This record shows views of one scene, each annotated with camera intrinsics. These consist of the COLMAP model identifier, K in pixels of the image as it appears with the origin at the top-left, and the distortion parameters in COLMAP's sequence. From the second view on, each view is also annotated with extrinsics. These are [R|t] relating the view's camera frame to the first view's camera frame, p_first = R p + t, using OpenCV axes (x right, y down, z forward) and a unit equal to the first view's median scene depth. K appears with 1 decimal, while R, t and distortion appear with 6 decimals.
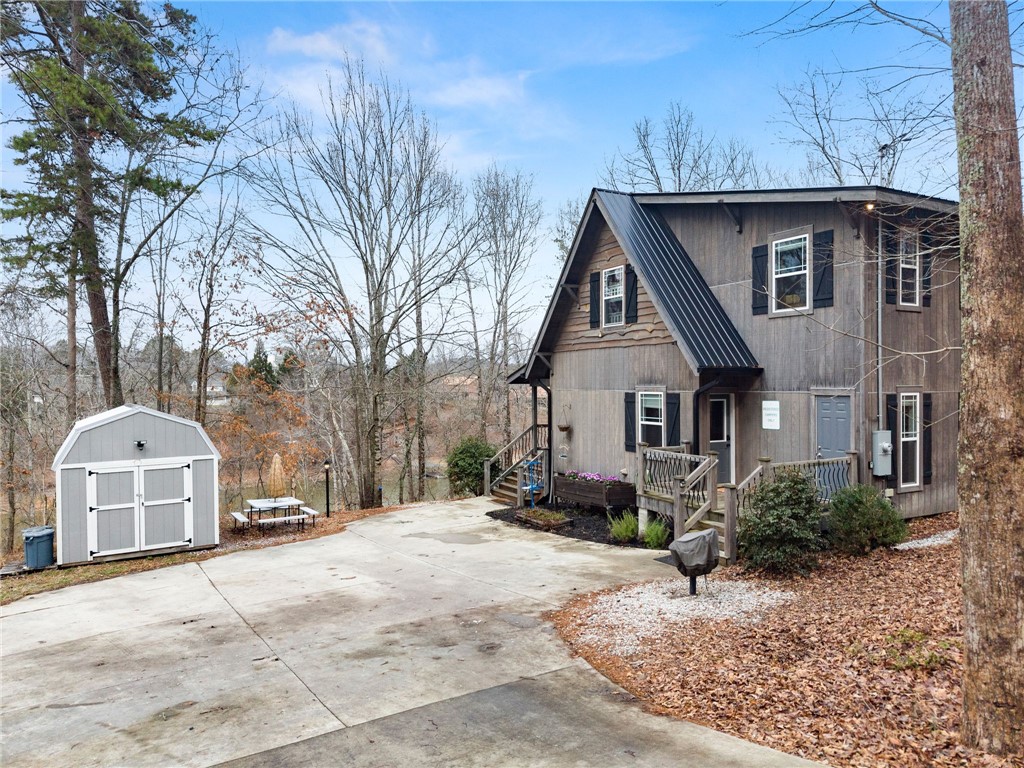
lens RADIAL K [[683.2, 0, 516.8], [0, 683.2, 386.3], [0, 0, 1]] dist [0.013305, -0.002011]
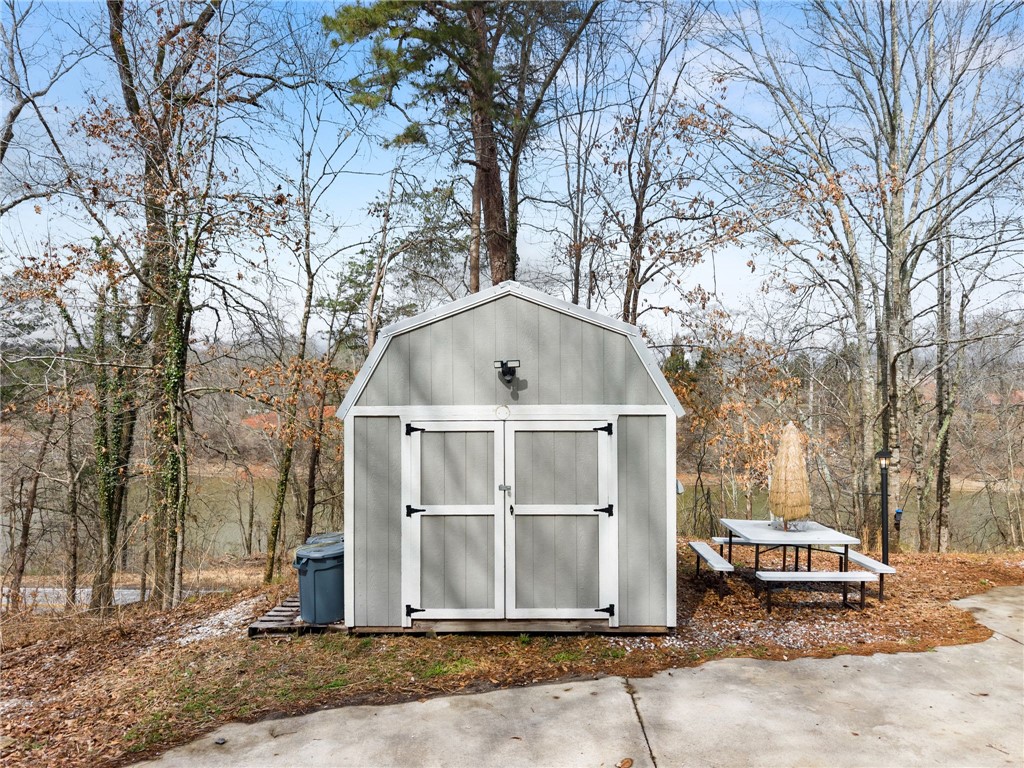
lens RADIAL K [[683.2, 0, 516.8], [0, 683.2, 386.3], [0, 0, 1]] dist [0.013305, -0.002011]
pose [[0.834680, 0.008994, -0.550662, -0.212124], [-0.013233, 0.999906, -0.003726, 0.066068], [0.550576, 0.010397, 0.834720, 0.443513]]
